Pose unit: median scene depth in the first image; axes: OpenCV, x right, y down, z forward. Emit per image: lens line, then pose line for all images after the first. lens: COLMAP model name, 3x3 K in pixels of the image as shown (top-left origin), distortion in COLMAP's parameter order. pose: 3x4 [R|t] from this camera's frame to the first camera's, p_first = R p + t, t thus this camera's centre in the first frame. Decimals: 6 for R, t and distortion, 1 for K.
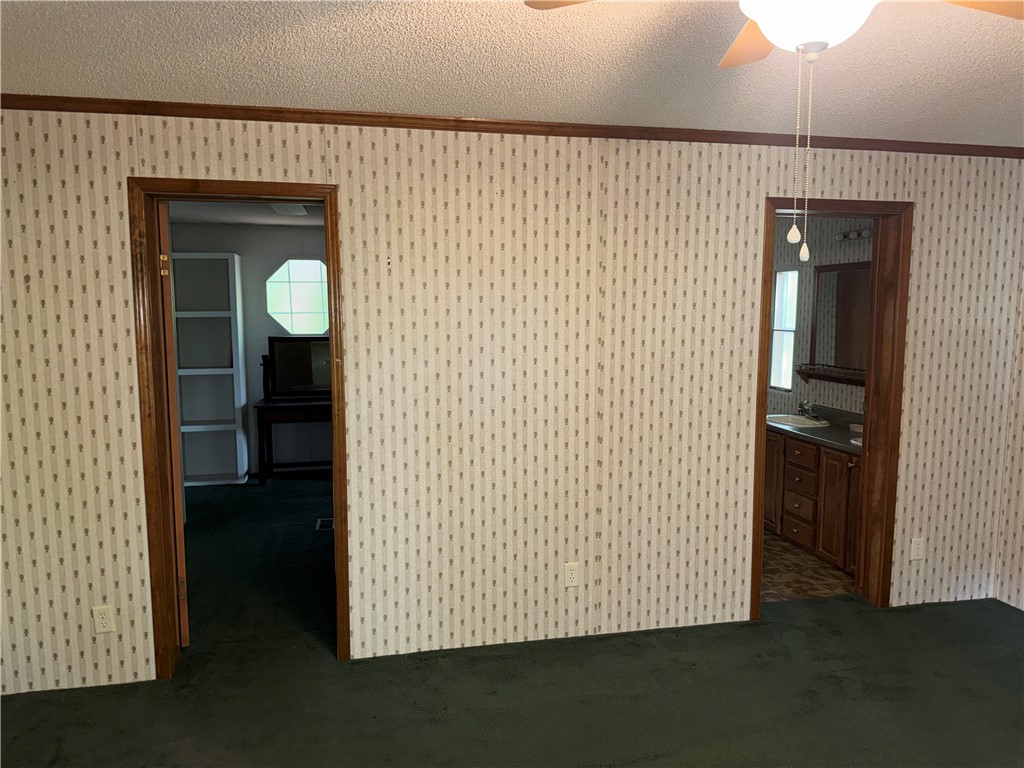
lens RADIAL K [[716.5, 0, 516.9], [0, 716.5, 390.1], [0, 0, 1]] dist [0.073730, -0.089806]
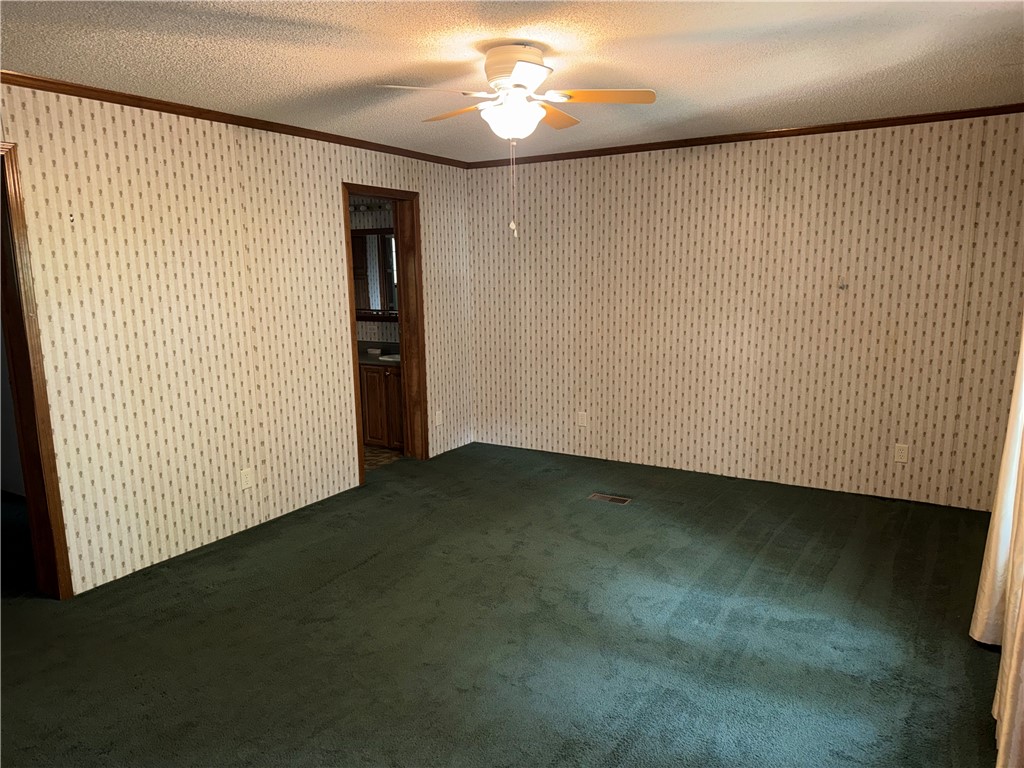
lens RADIAL K [[716.5, 0, 507.5], [0, 716.5, 391.9], [0, 0, 1]] dist [0.073730, -0.089806]
pose [[0.685110, -0.135822, 0.715665, -0.501458], [0.094856, 0.990732, 0.097220, 0.029356], [-0.722237, 0.001279, 0.691644, -0.197642]]
